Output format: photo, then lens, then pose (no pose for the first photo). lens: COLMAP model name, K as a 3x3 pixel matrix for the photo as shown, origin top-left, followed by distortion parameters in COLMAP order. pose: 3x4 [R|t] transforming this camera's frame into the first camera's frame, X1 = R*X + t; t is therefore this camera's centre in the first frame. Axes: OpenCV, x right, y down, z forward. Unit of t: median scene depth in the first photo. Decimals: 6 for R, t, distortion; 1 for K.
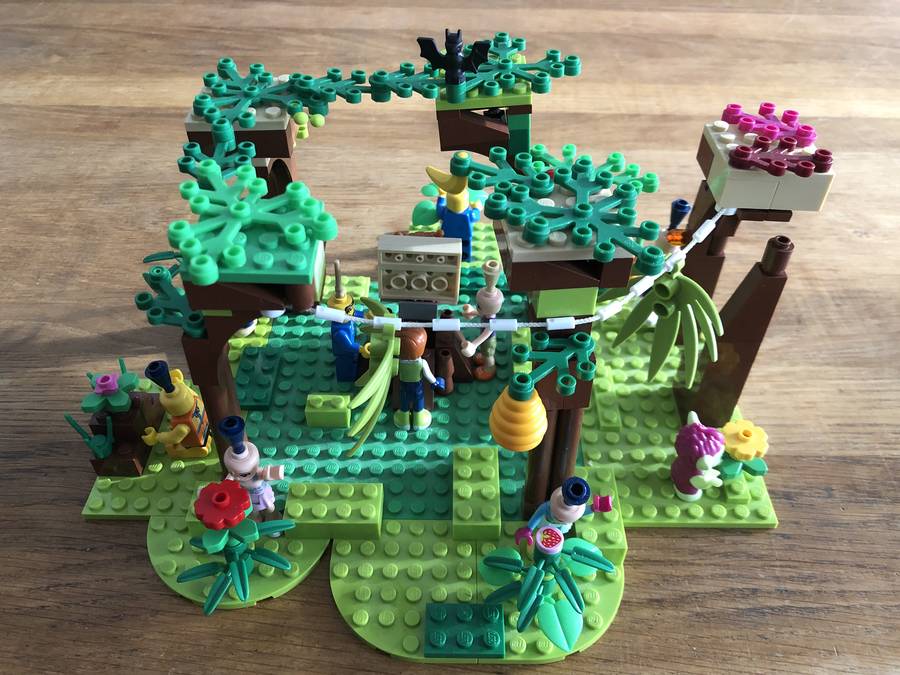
lens RADIAL K [[785.1, 0, 445.6], [0, 785.1, 334.4], [0, 0, 1]] dist [-0.001041, 0.006866]
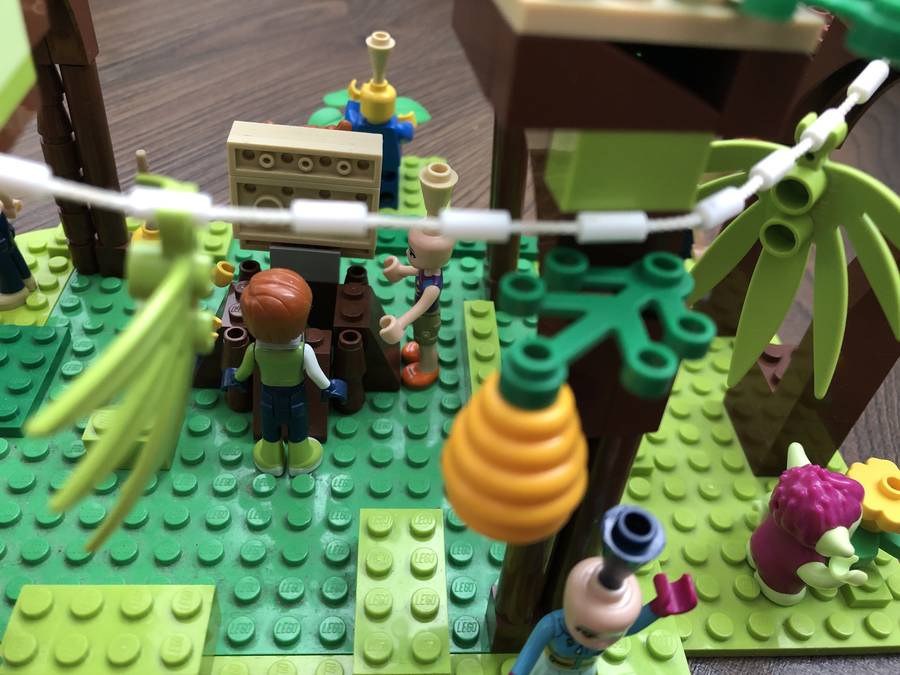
lens RADIAL K [[785.1, 0, 445.6], [0, 785.1, 334.4], [0, 0, 1]] dist [-0.001041, 0.006866]
pose [[0.995948, 0.016733, 0.088365, 0.015523], [-0.013490, 0.999218, -0.037172, 0.036913], [-0.088918, 0.035830, 0.995394, 0.382917]]
